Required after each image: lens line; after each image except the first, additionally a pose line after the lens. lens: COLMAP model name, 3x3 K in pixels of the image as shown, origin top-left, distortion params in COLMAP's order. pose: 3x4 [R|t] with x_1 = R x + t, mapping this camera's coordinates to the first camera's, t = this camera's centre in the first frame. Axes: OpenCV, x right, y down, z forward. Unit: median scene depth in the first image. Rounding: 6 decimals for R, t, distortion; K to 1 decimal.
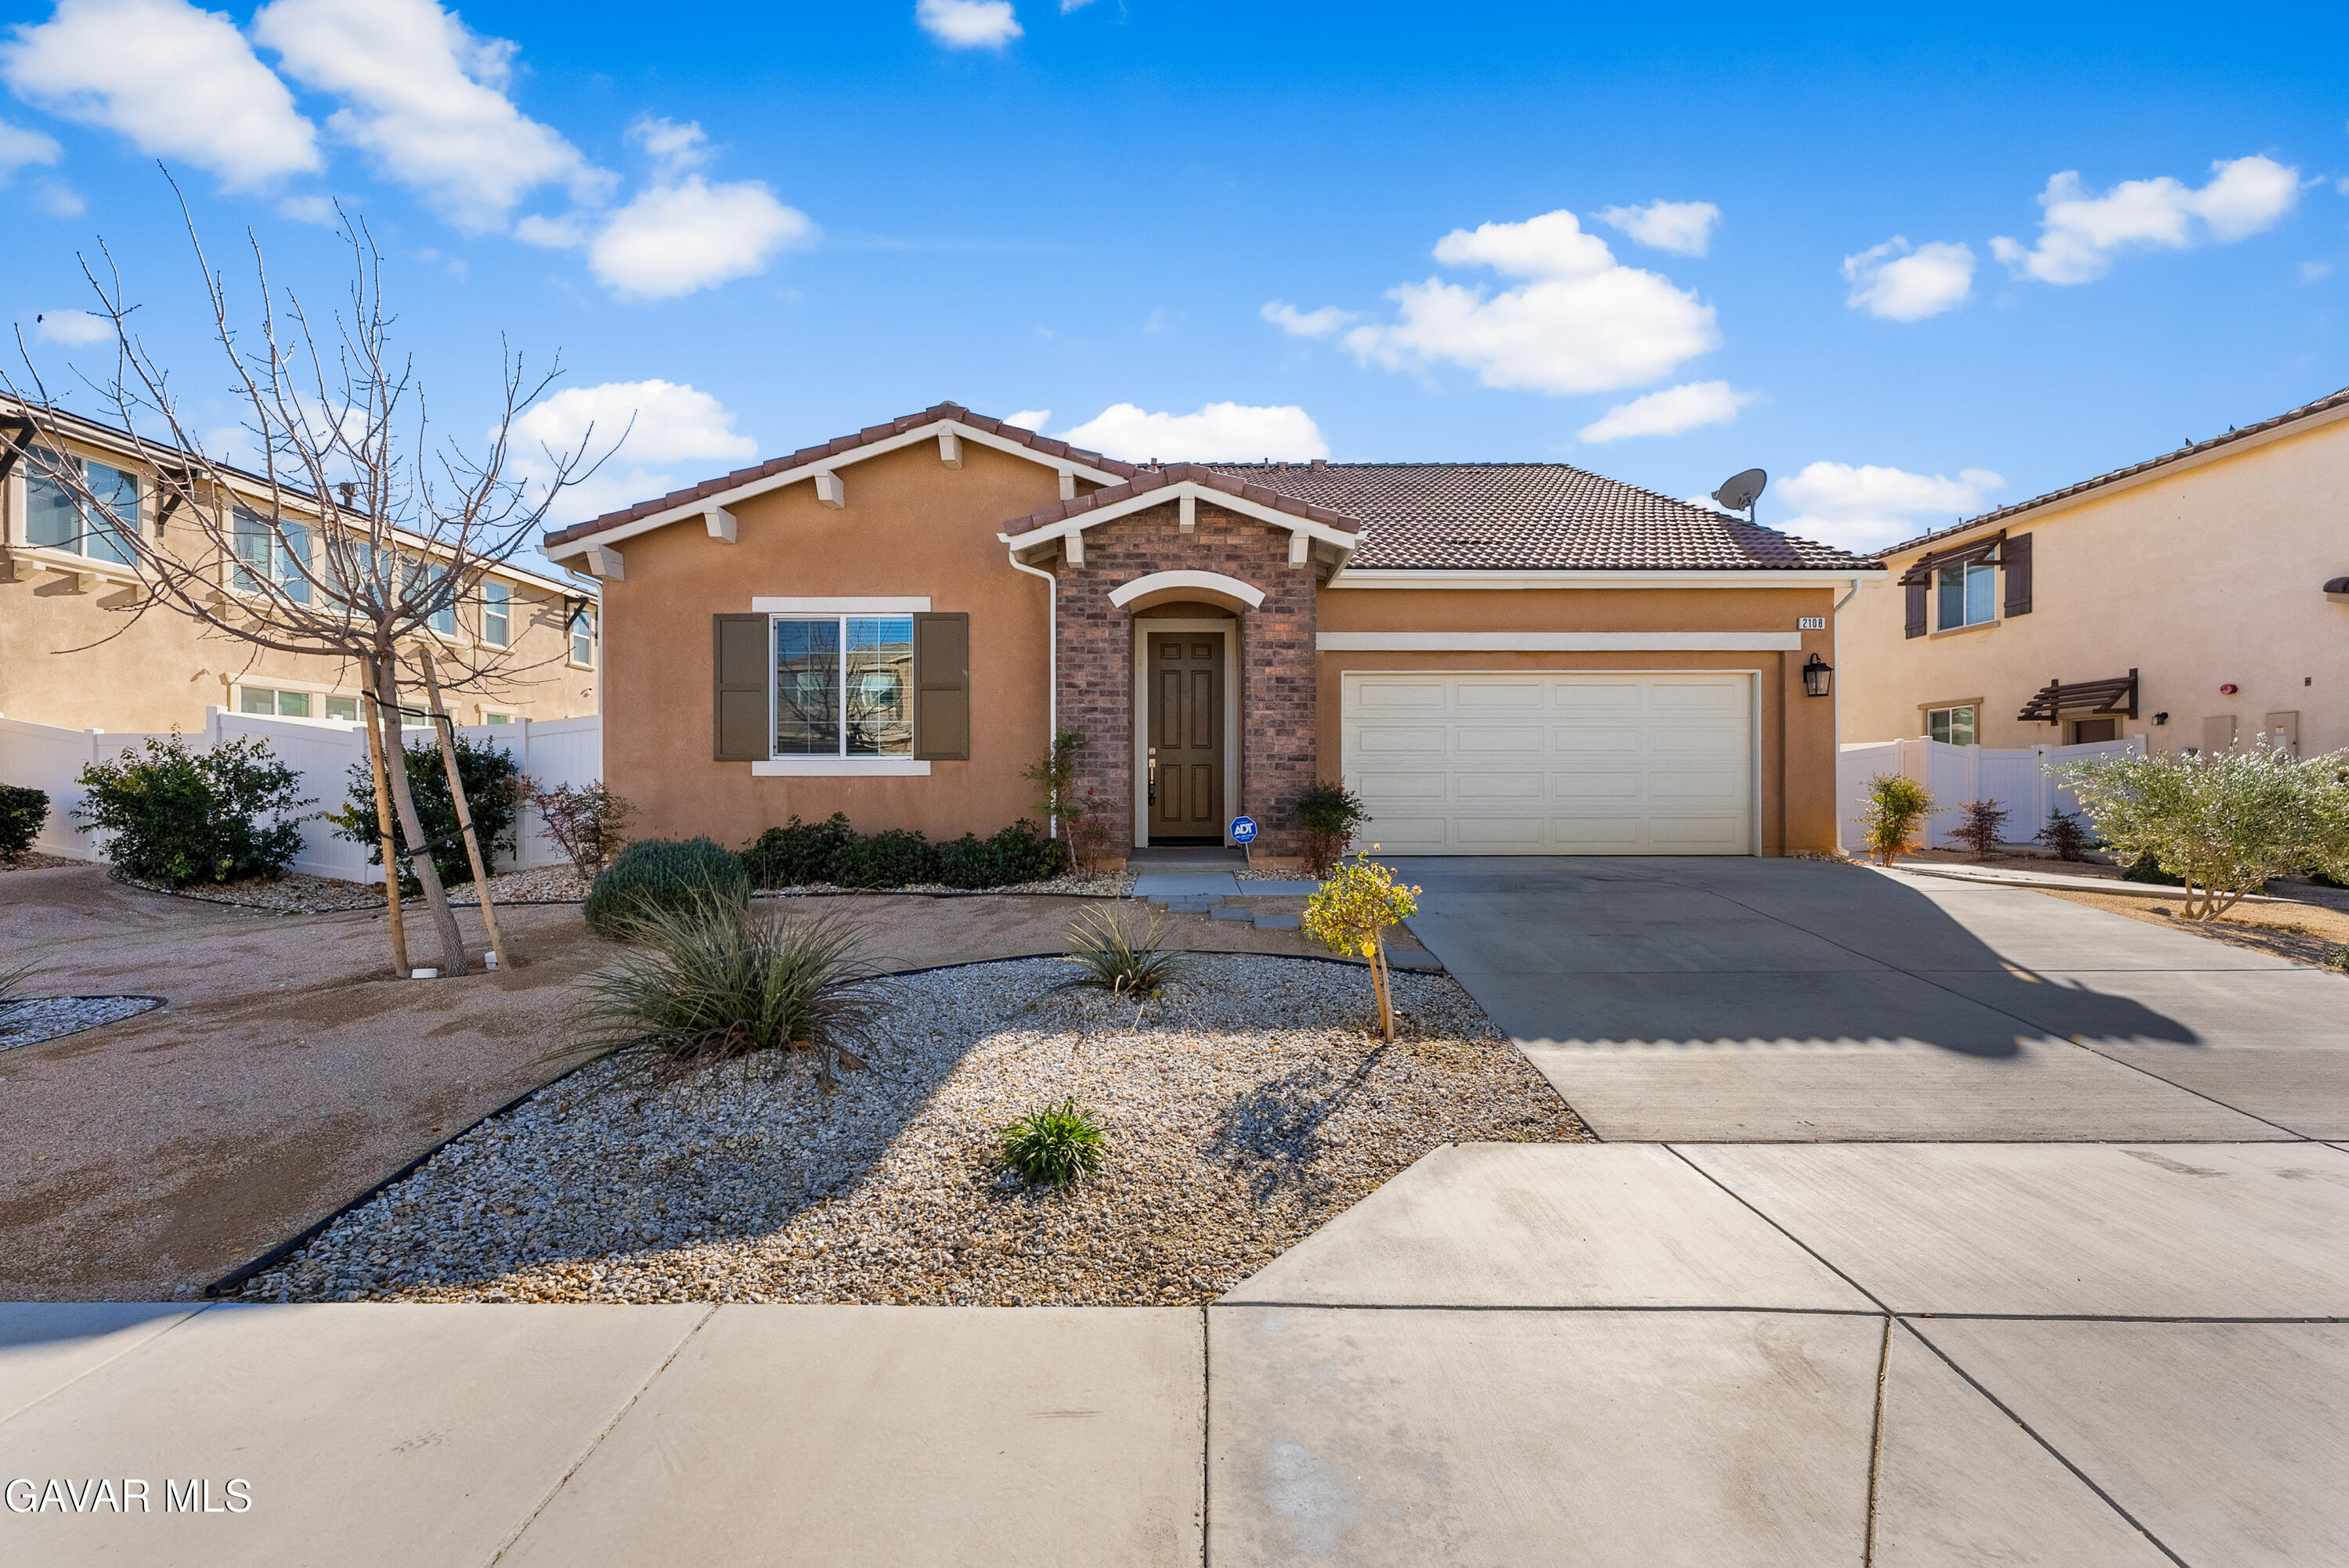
lens RADIAL K [[955.9, 0, 1202.1], [0, 955.9, 792.2], [0, 0, 1]] dist [-0.002132, -0.000104]
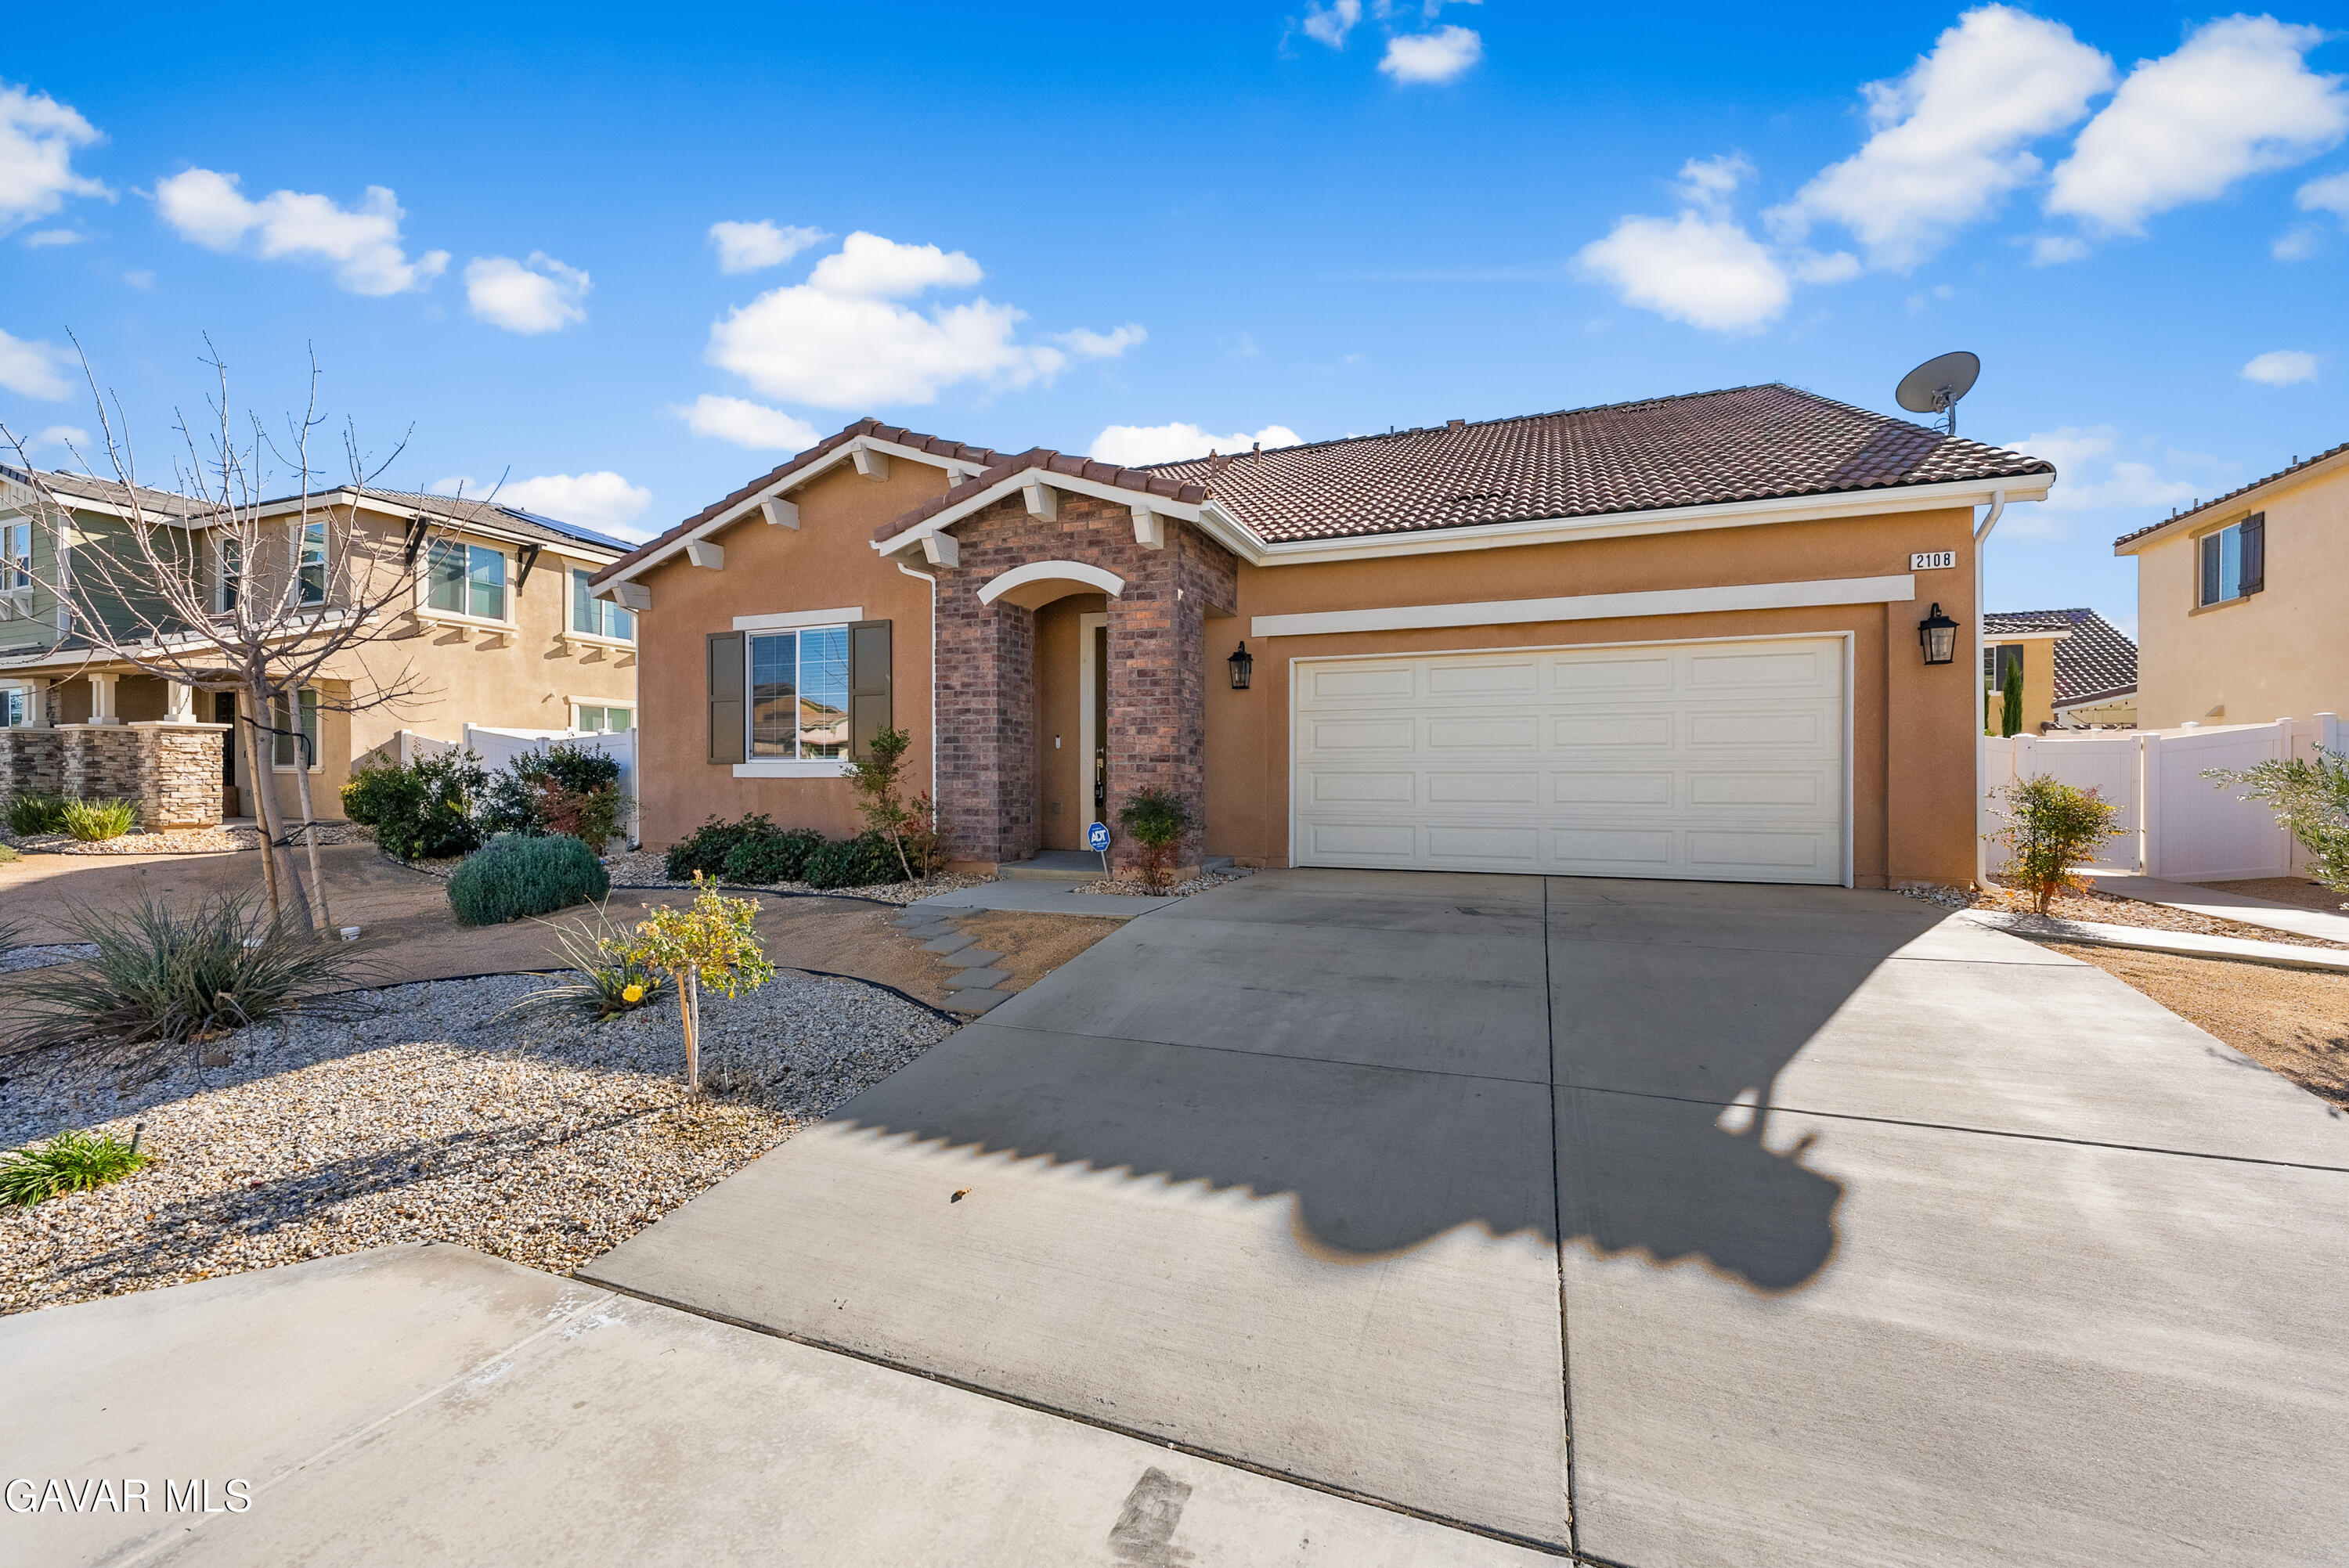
lens RADIAL K [[939.5, 0, 1185.9], [0, 939.5, 781.3], [0, 0, 1]] dist [-0.001037, 0.000127]
pose [[0.930331, 0.002738, -0.366709, 0.439624], [-0.003577, 0.999992, -0.001608, -0.012919], [0.366702, 0.002807, 0.930334, 0.179517]]
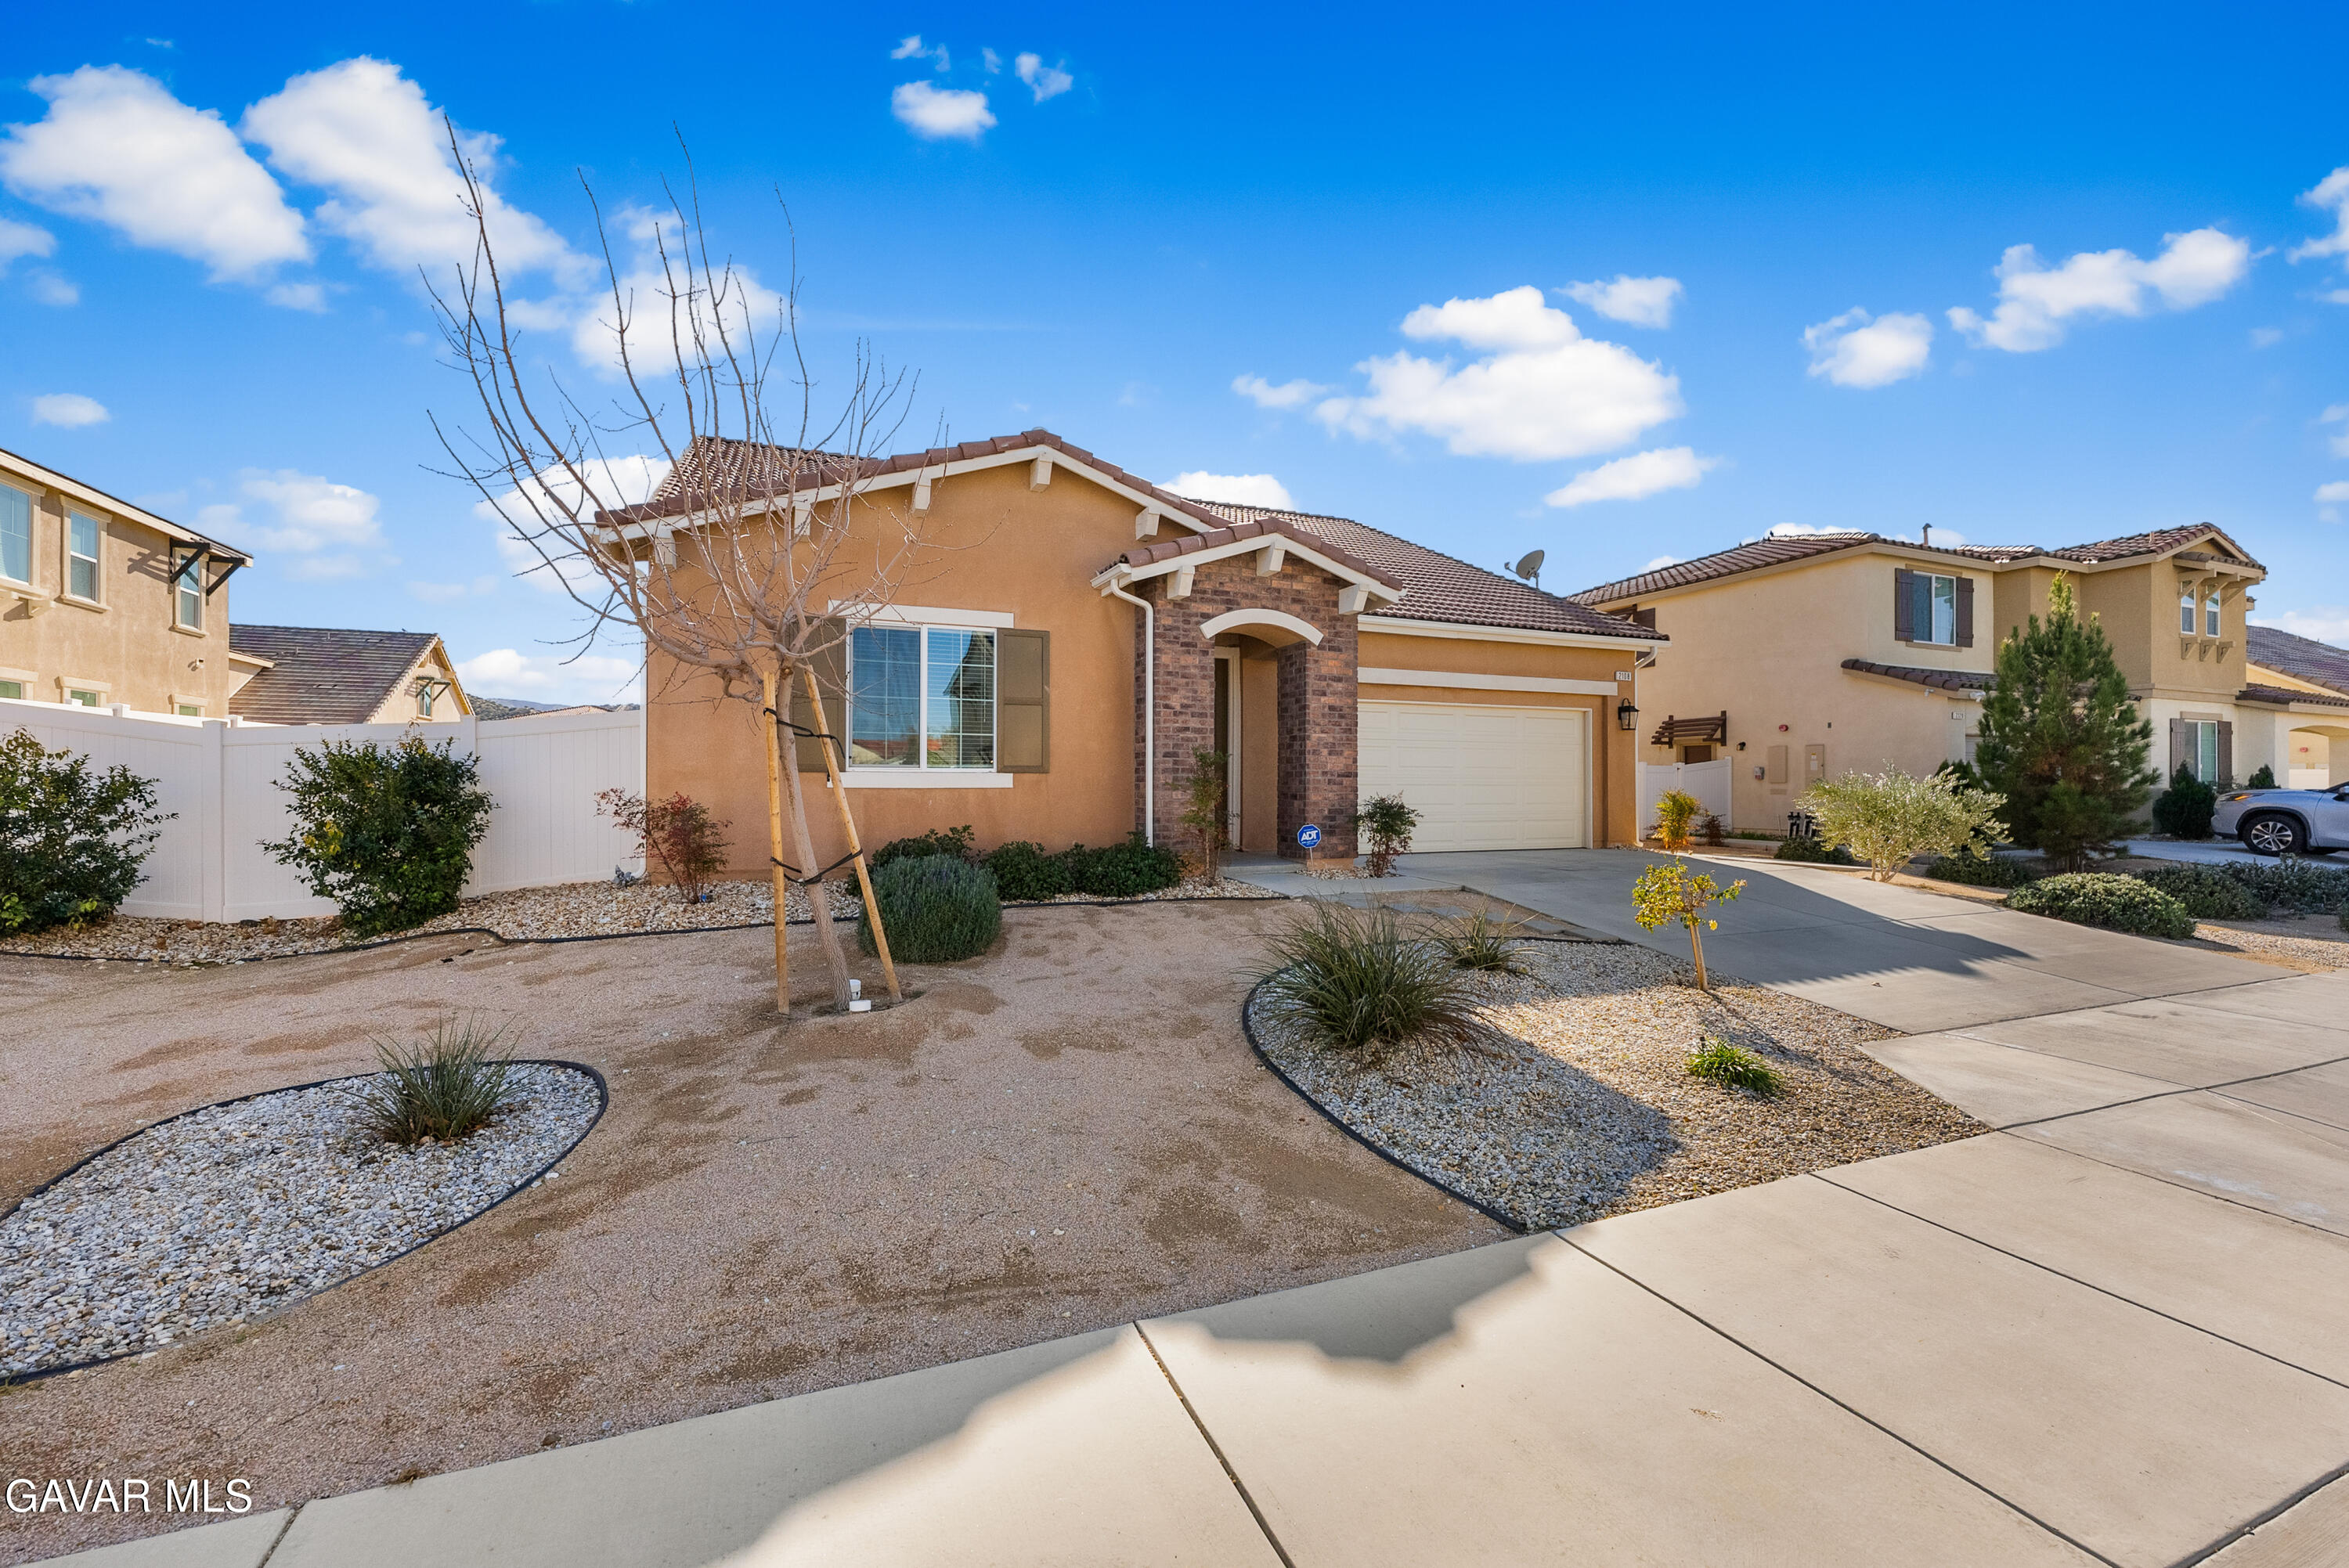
lens RADIAL K [[939.5, 0, 1185.9], [0, 939.5, 781.3], [0, 0, 1]] dist [-0.001037, 0.000127]
pose [[0.925794, 0.005167, 0.377992, -0.509754], [-0.002183, 0.999963, -0.008322, -0.017086], [-0.378021, 0.006879, 0.925771, -0.000773]]
